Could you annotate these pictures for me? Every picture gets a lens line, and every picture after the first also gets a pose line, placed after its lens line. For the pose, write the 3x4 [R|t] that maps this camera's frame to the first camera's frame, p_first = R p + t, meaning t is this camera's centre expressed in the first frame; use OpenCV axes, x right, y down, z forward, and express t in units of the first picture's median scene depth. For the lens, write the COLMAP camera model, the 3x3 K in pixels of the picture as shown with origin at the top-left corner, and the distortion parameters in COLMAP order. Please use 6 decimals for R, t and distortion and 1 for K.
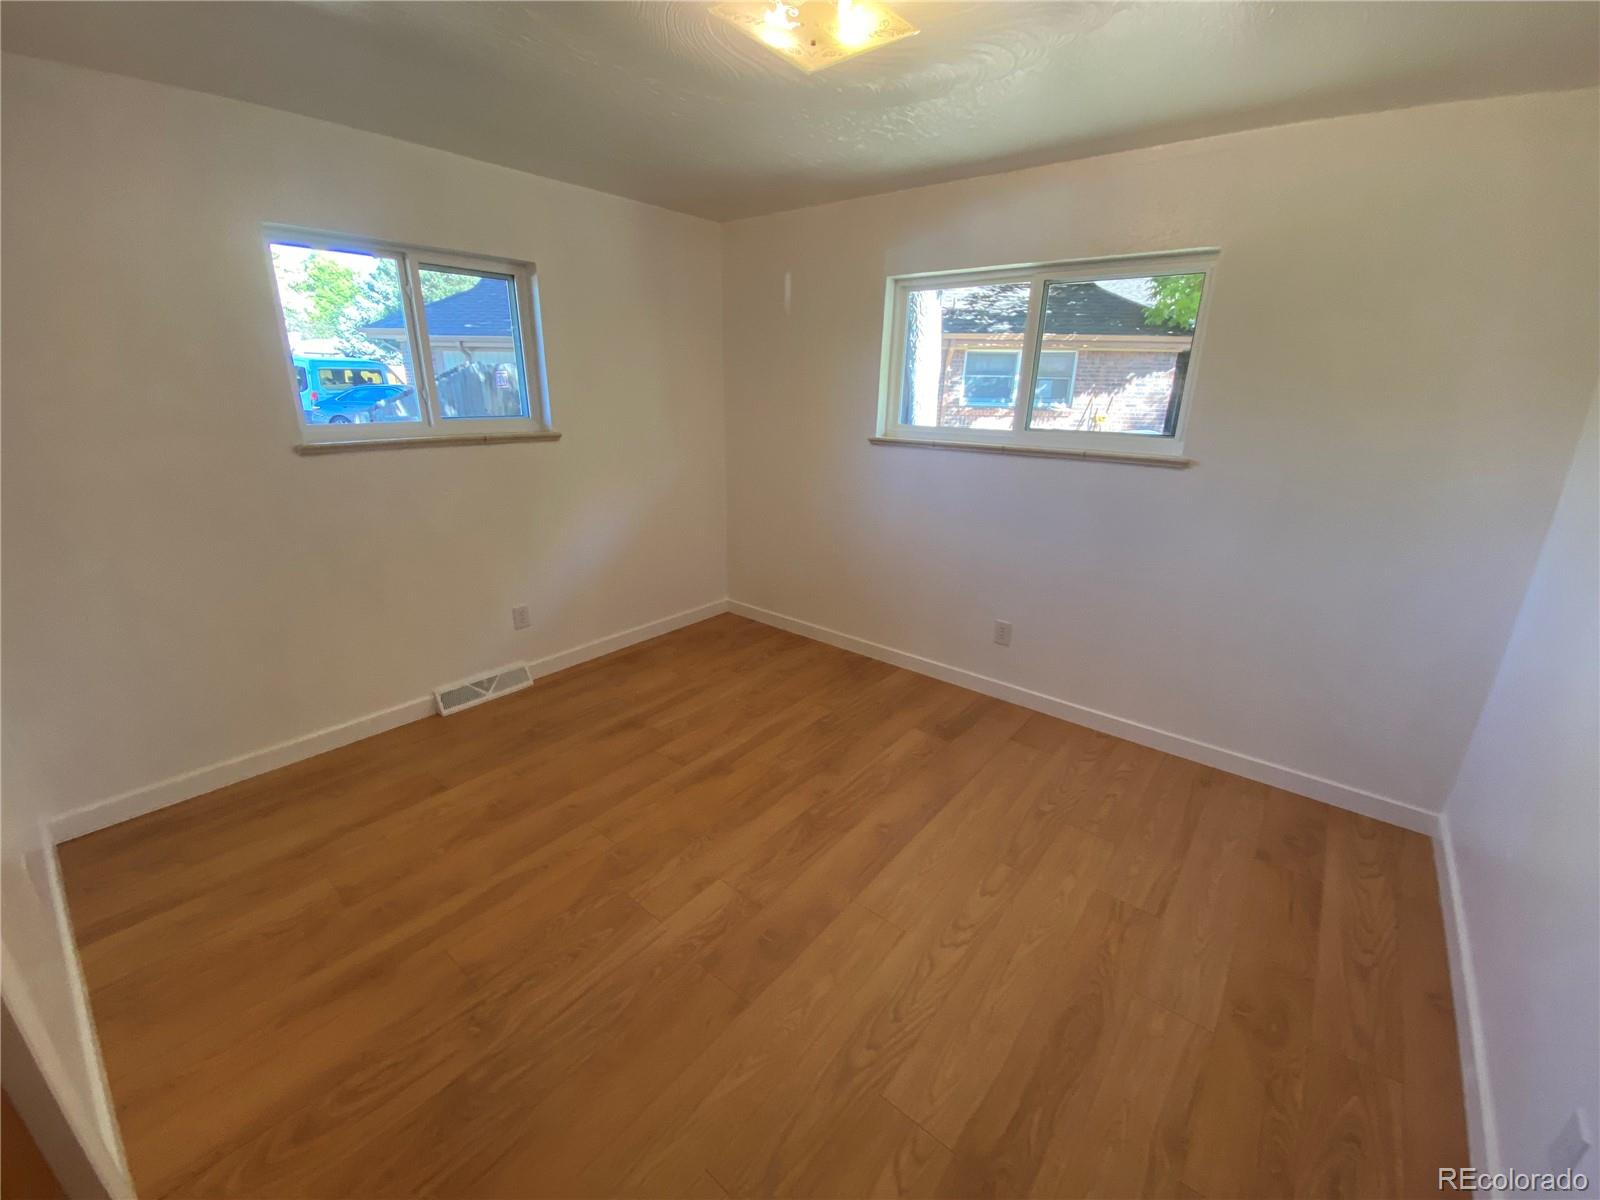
lens RADIAL K [[655.4, 0, 793.7], [0, 655.4, 606.1], [0, 0, 1]] dist [-0.009288, -0.008649]
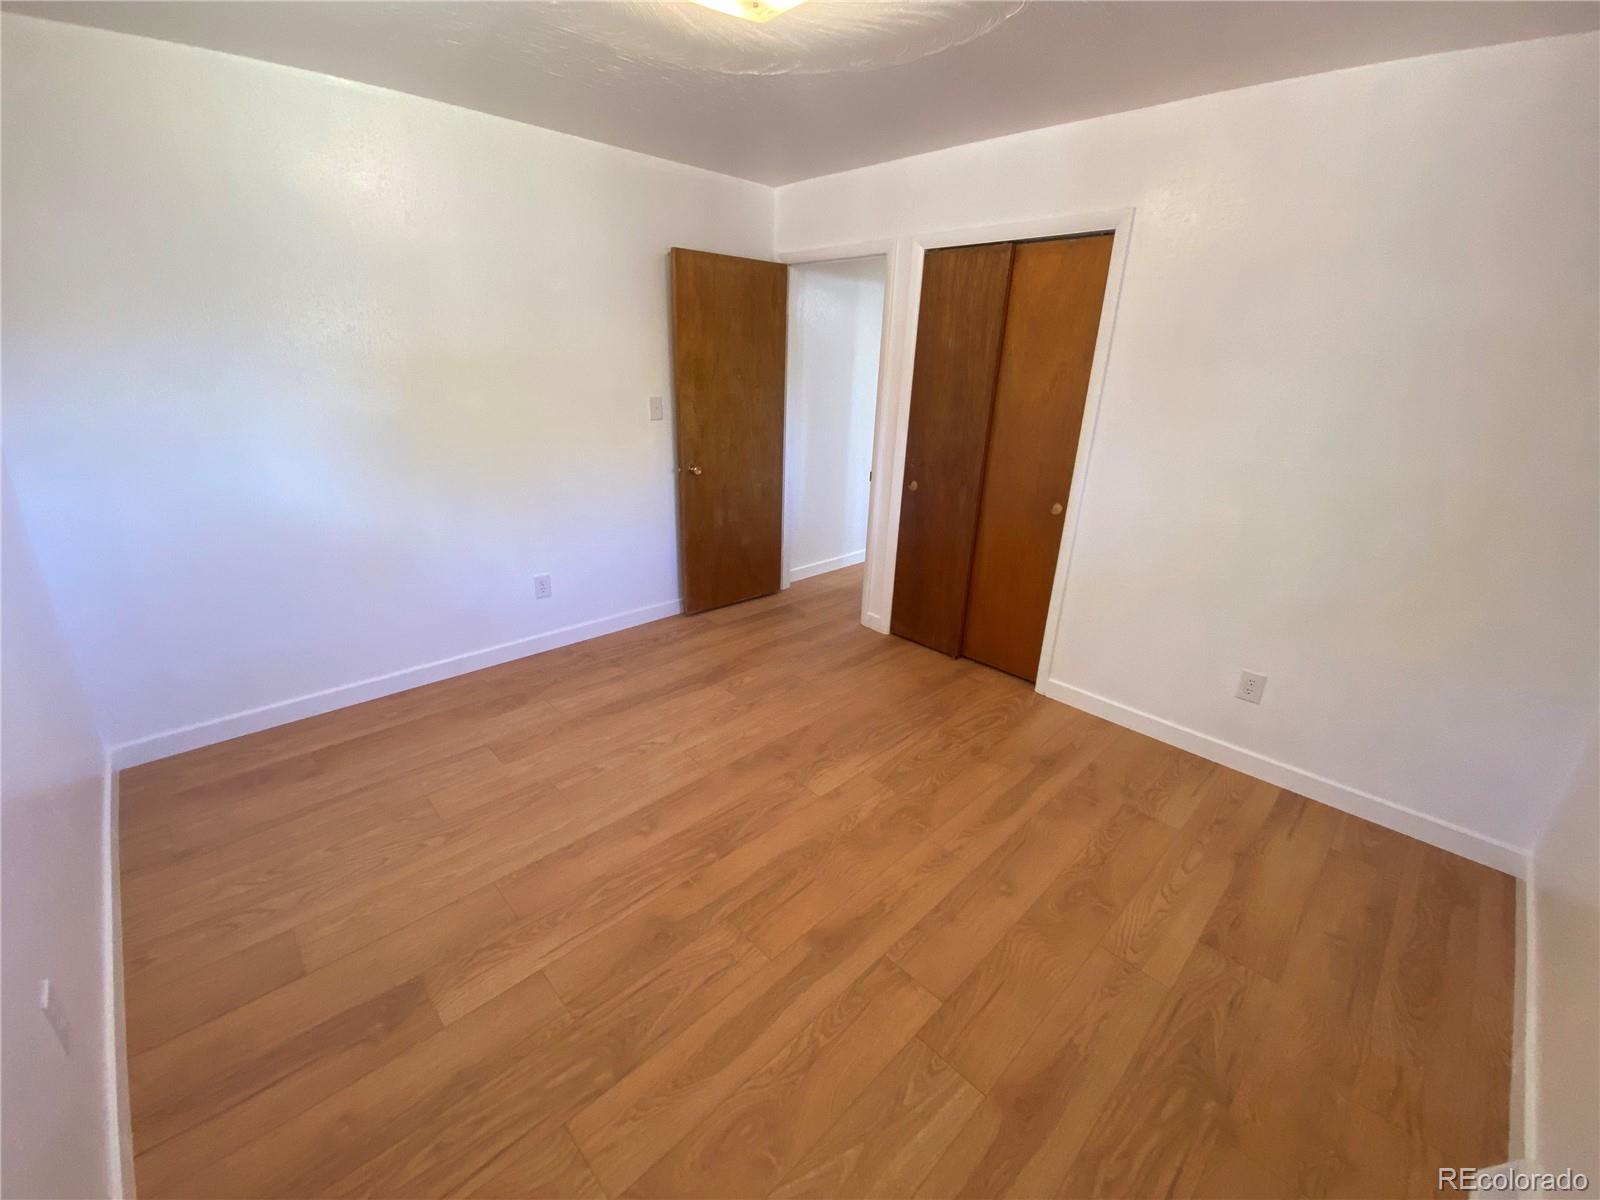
lens RADIAL K [[655.4, 0, 794.7], [0, 655.4, 601.3], [0, 0, 1]] dist [-0.009288, -0.008649]
pose [[-0.992423, -0.086408, 0.087357, -0.131796], [-0.012359, 0.777551, 0.628699, -0.521058], [-0.122249, 0.622855, -0.772727, 1.569219]]
